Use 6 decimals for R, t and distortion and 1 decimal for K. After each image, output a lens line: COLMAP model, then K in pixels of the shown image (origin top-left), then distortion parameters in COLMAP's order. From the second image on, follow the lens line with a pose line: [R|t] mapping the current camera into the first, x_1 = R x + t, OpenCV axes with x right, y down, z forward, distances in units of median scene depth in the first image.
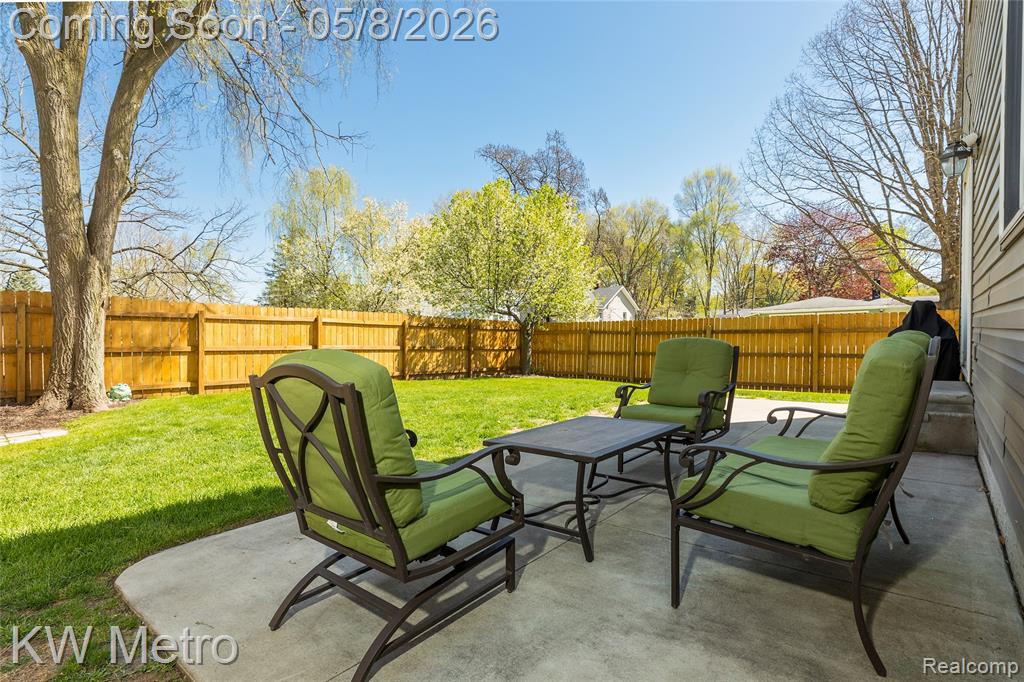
lens RADIAL K [[499.7, 0, 481.3], [0, 499.7, 331.3], [0, 0, 1]] dist [0.000621, -0.000497]
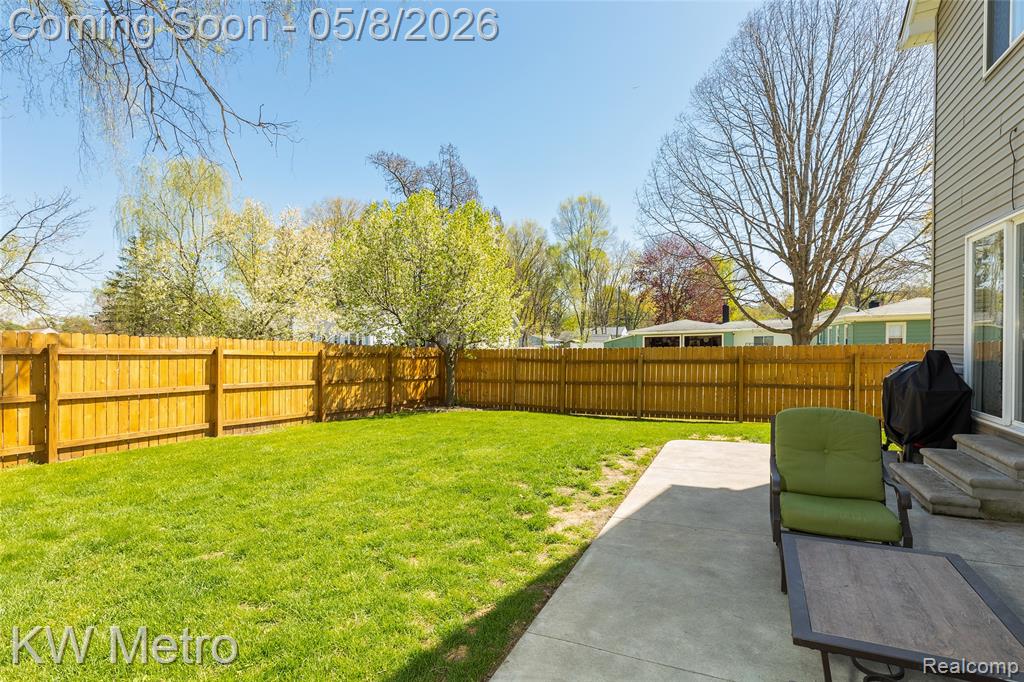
lens RADIAL K [[504.4, 0, 474.1], [0, 504.4, 343.3], [0, 0, 1]] dist [0.002552, 0.000055]
pose [[0.967801, 0.003079, 0.251698, -0.104146], [-0.002111, 0.999989, -0.004117, -0.026620], [-0.251708, 0.003453, 0.967797, 0.096982]]
